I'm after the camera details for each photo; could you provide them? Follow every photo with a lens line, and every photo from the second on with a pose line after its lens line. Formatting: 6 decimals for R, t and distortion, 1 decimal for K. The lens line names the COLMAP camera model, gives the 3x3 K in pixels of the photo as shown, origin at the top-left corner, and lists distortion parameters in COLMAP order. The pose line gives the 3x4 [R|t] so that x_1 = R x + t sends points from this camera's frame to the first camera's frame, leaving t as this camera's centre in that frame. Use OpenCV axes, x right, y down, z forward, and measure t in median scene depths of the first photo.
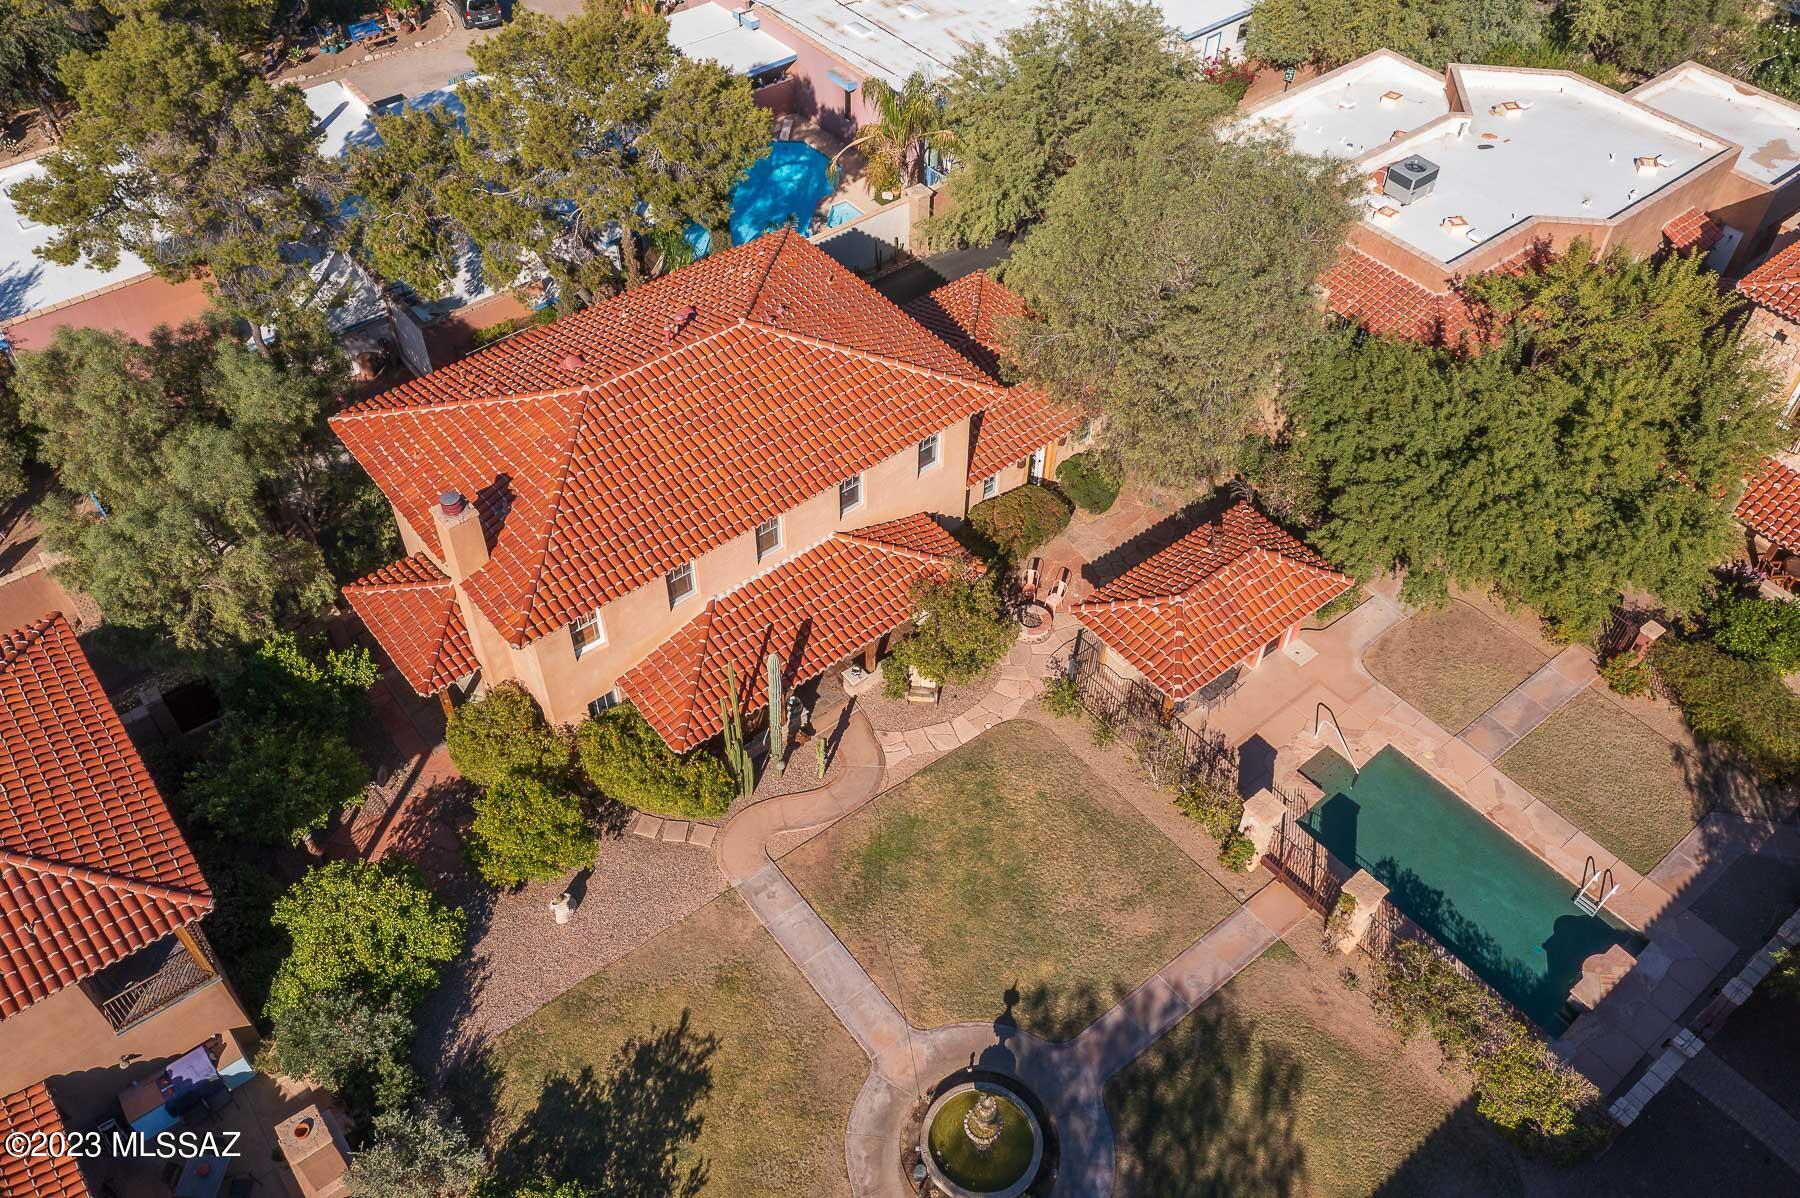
lens RADIAL K [[1425.4, 0, 897.3], [0, 1425.4, 604.5], [0, 0, 1]] dist [0.005649, 0.004135]
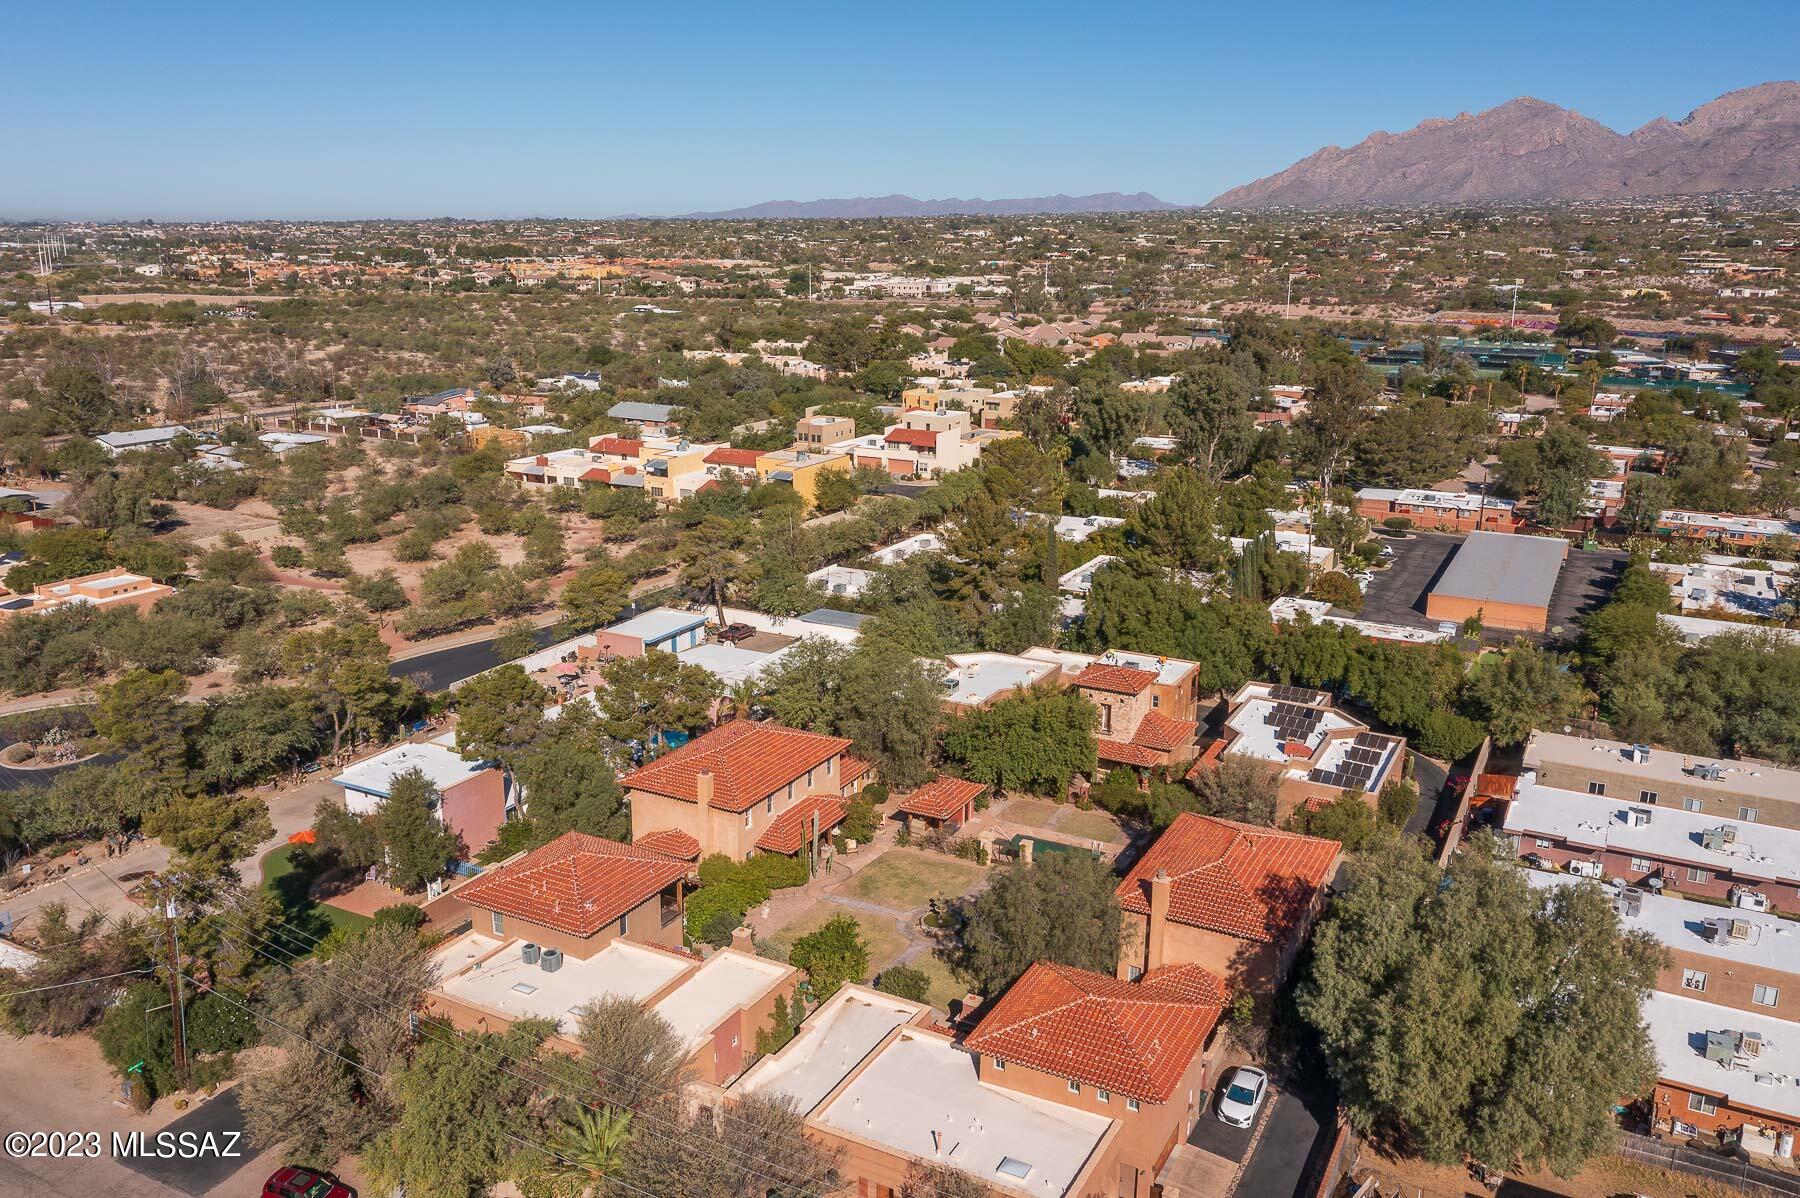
lens RADIAL K [[1425.4, 0, 897.3], [0, 1425.4, 604.5], [0, 0, 1]] dist [0.005649, 0.004135]
pose [[0.916340, -0.102272, 0.387119, -0.939151], [0.292778, 0.830666, -0.473576, 1.025305], [-0.273133, 0.547297, 0.791116, -1.424581]]
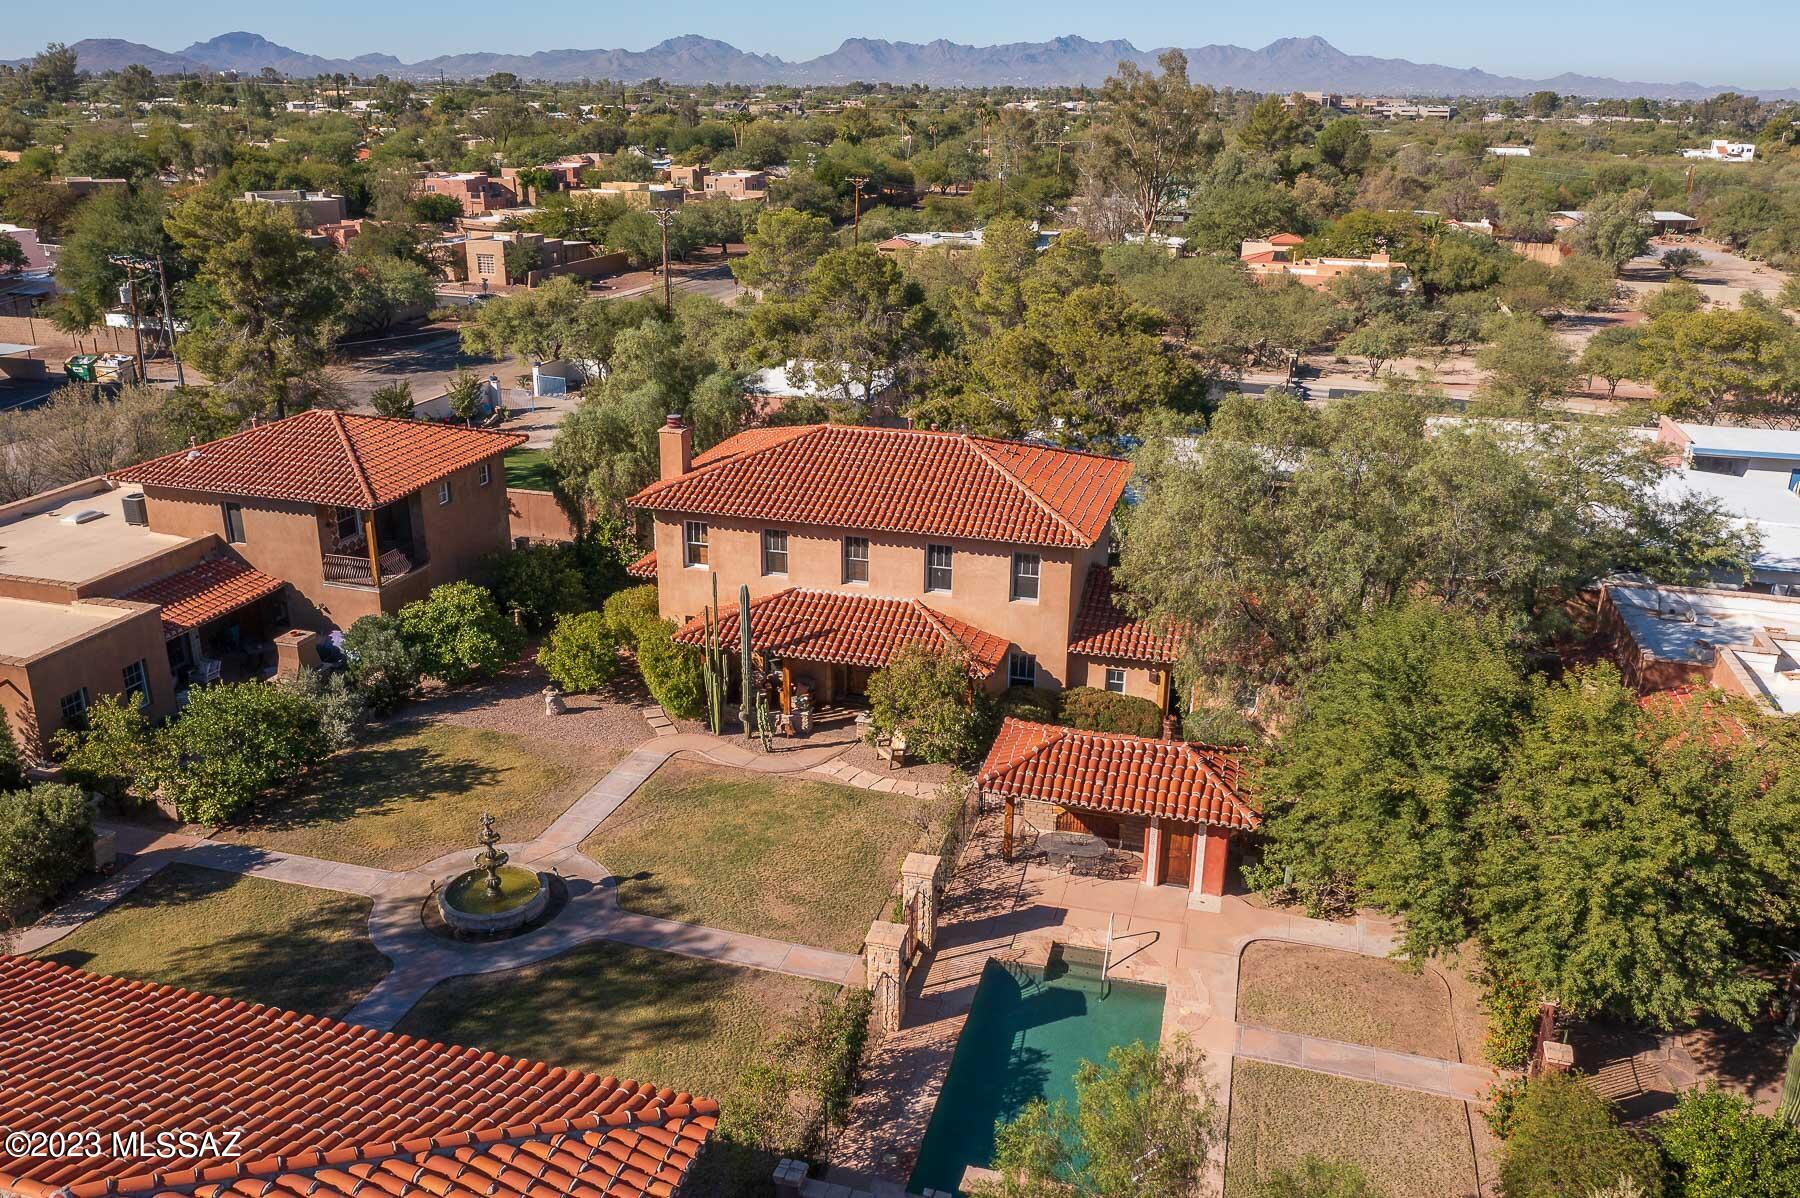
lens RADIAL K [[1425.4, 0, 897.3], [0, 1425.4, 604.5], [0, 0, 1]] dist [0.005649, 0.004135]
pose [[0.578881, 0.274356, -0.767871, 0.894108], [-0.596540, 0.784498, -0.169421, 0.169566], [0.555911, 0.556140, 0.617795, 0.308976]]
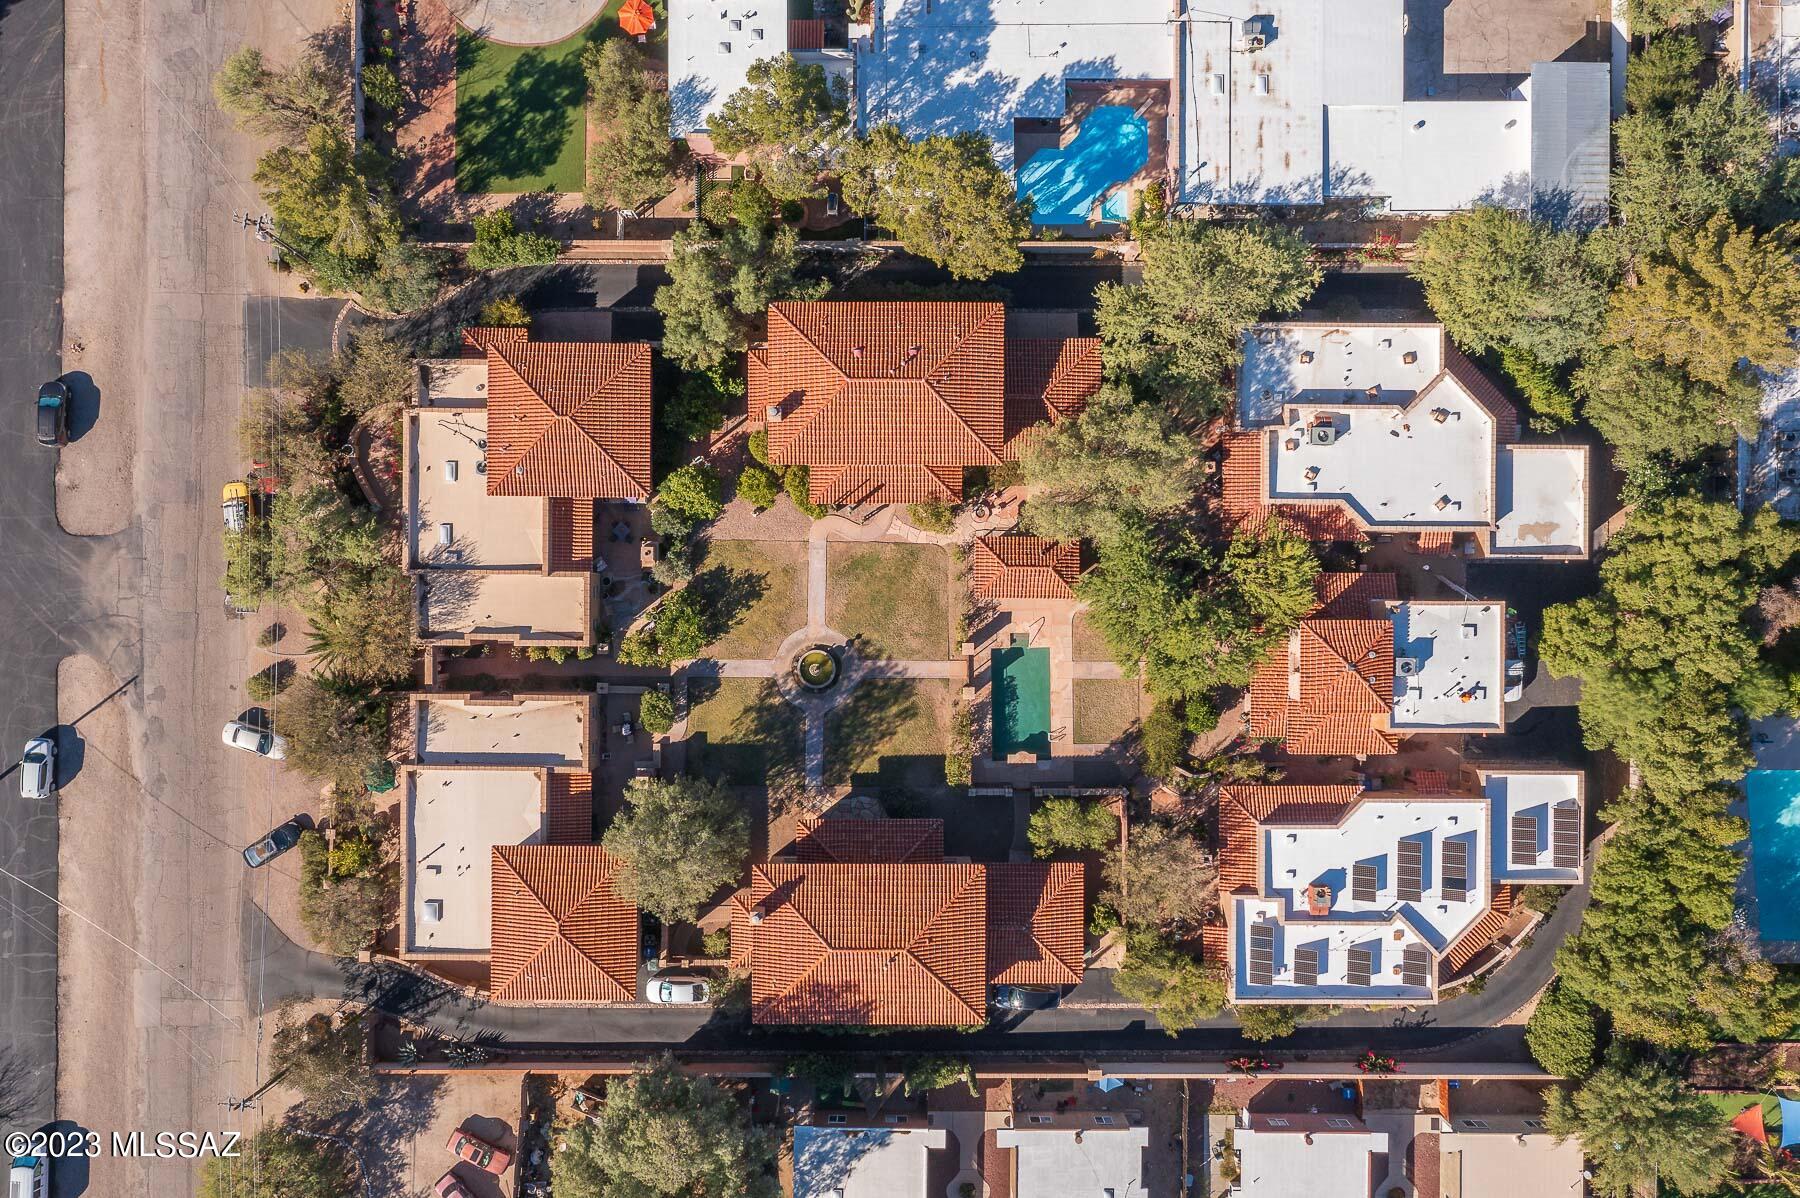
lens RADIAL K [[1425.4, 0, 897.3], [0, 1425.4, 604.5], [0, 0, 1]] dist [0.005649, 0.004135]
pose [[0.779858, 0.625899, -0.008470, 0.117324], [-0.452993, 0.573656, 0.682434, -1.676945], [0.431993, -0.528365, 0.730898, -0.999787]]
